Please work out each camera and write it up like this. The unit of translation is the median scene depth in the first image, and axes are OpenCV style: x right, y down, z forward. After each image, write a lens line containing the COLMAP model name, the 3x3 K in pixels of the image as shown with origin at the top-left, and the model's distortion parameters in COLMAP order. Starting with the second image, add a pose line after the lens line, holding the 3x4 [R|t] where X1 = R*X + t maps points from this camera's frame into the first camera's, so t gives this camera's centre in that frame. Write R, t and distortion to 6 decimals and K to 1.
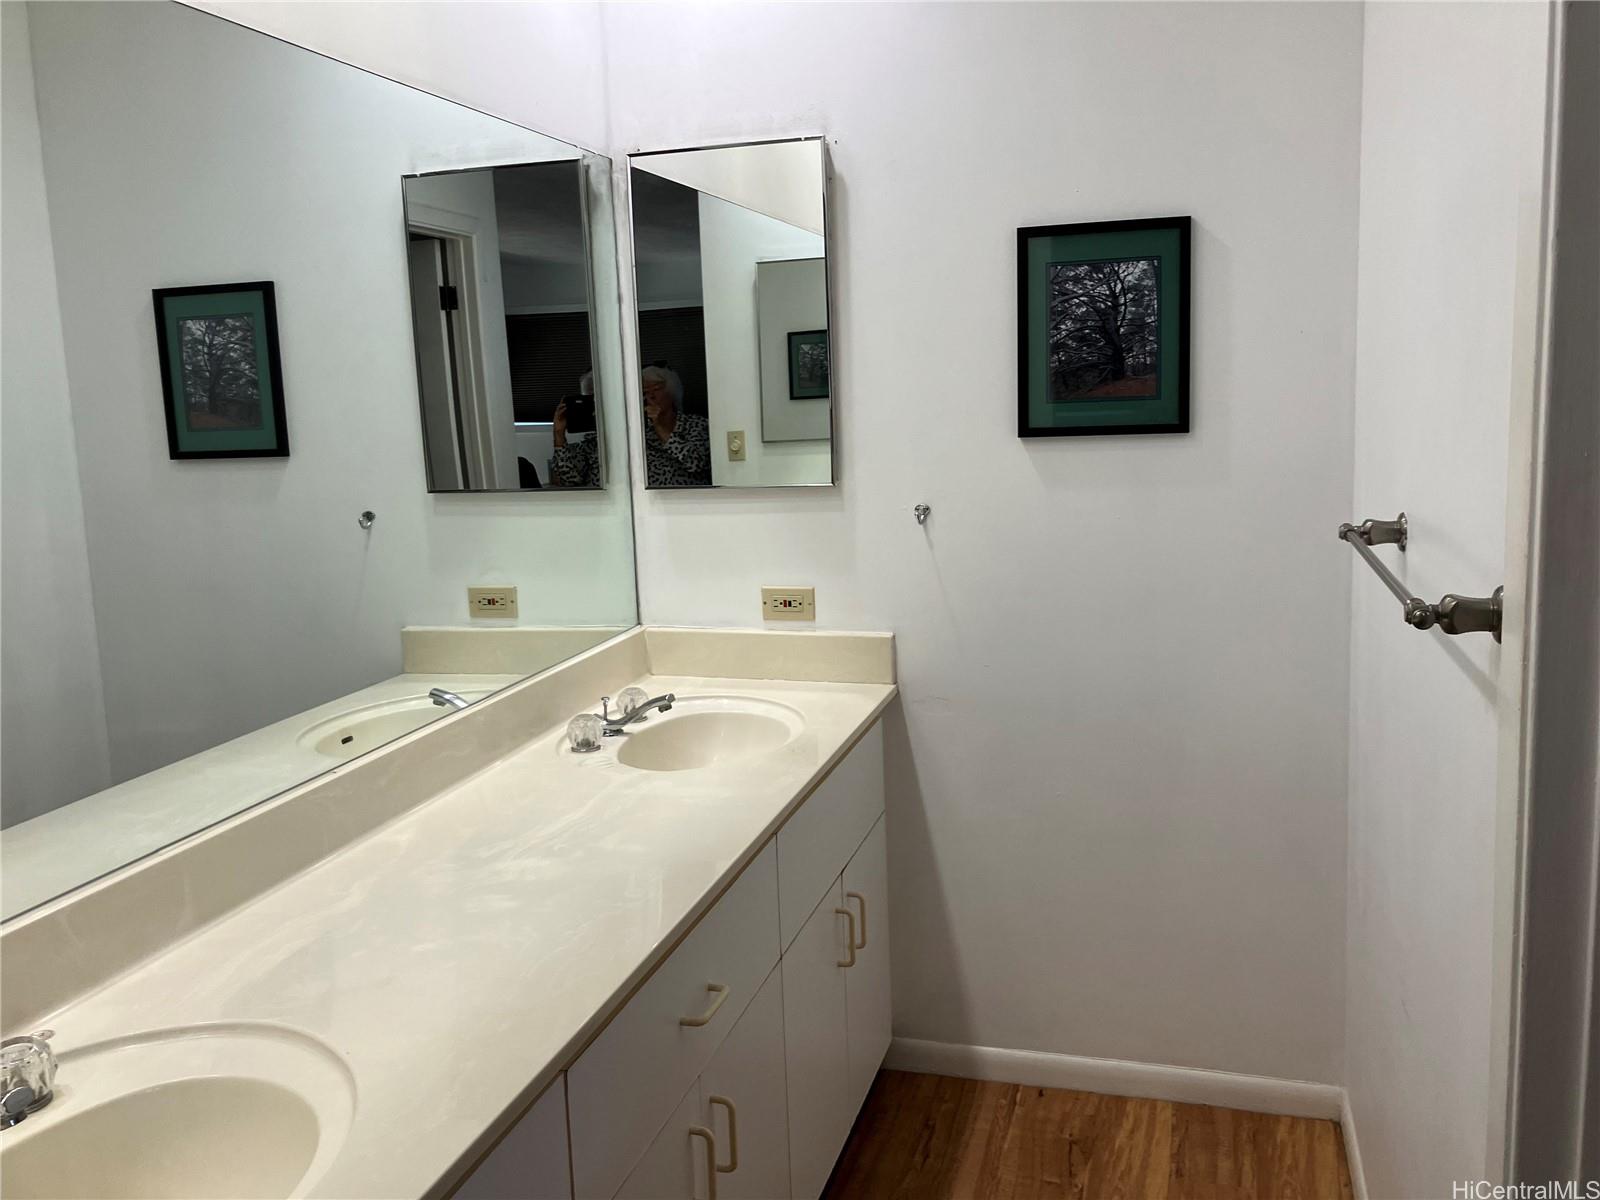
lens RADIAL K [[1334.5, 0, 797.6], [0, 1334.5, 601.7], [0, 0, 1]] dist [0.042312, -0.021629]
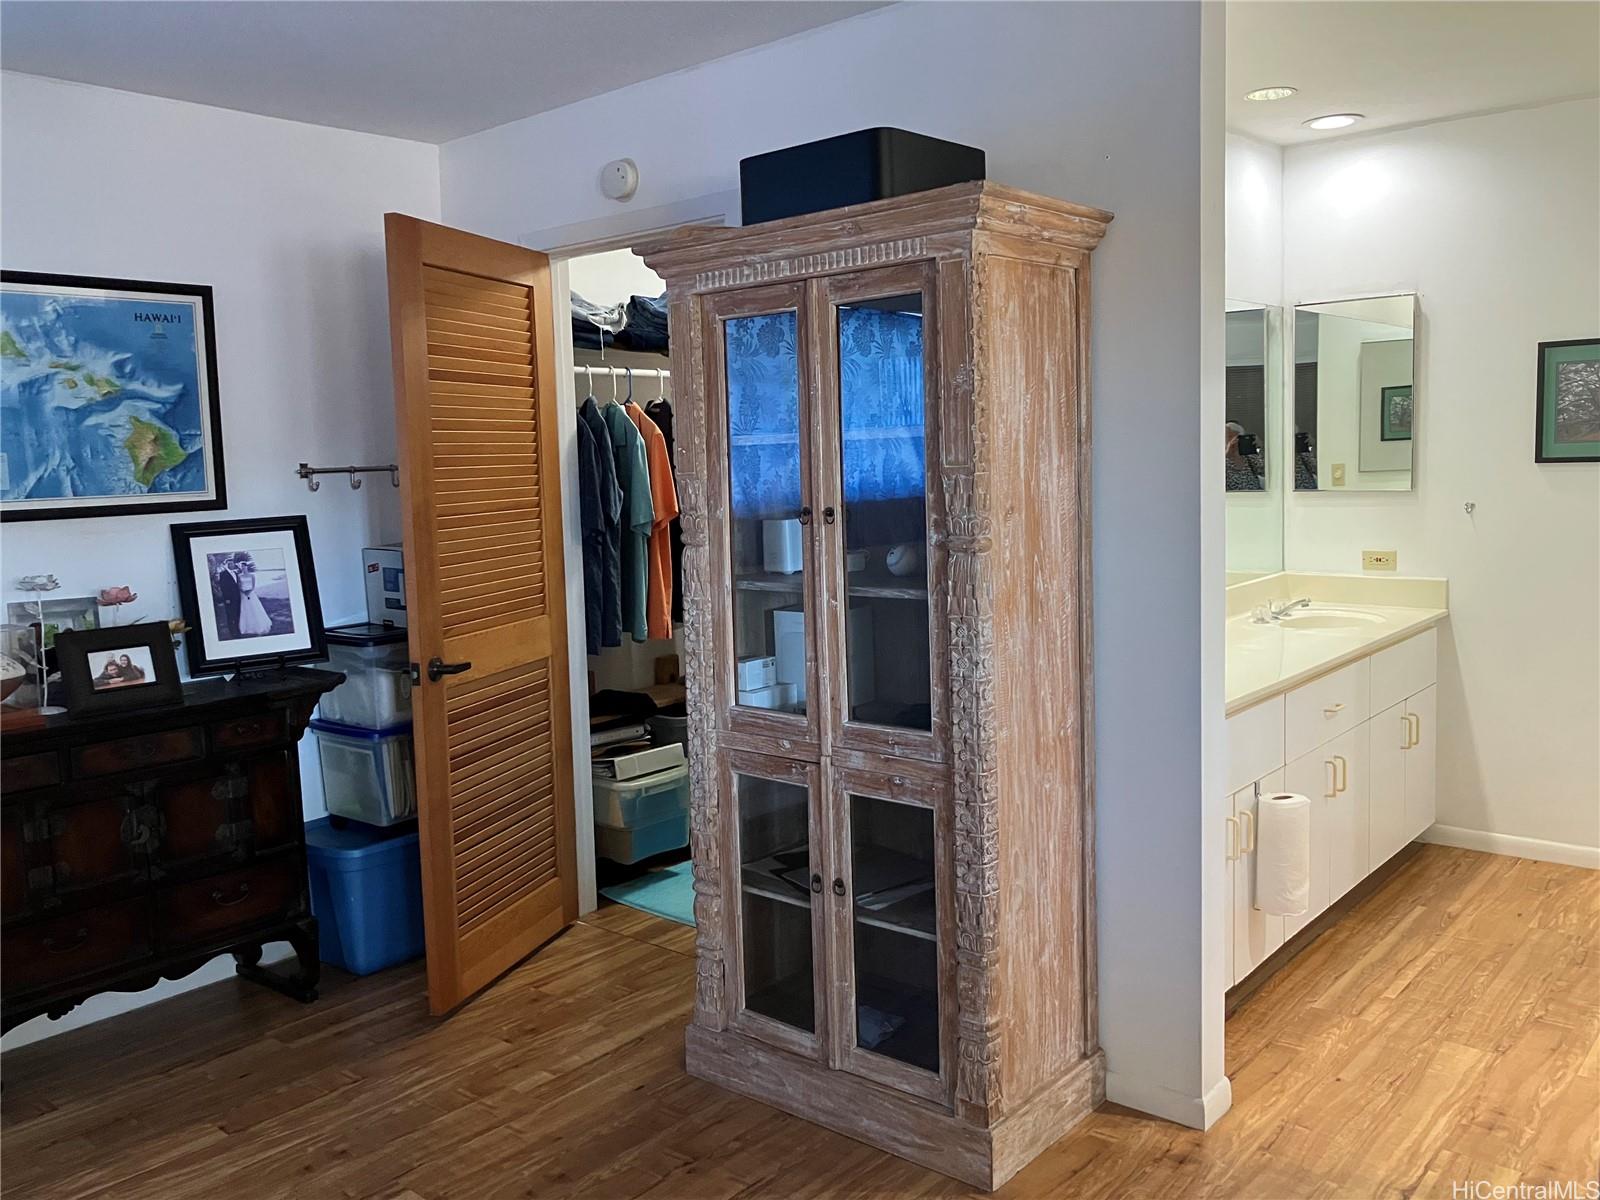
lens RADIAL K [[1334.5, 0, 802.7], [0, 1334.5, 572.3], [0, 0, 1]] dist [0.042312, -0.021629]
pose [[0.920082, 0.044343, -0.389208, -0.015833], [-0.063474, 0.997318, -0.036426, 0.131222], [0.386549, 0.058220, 0.920429, -0.892883]]
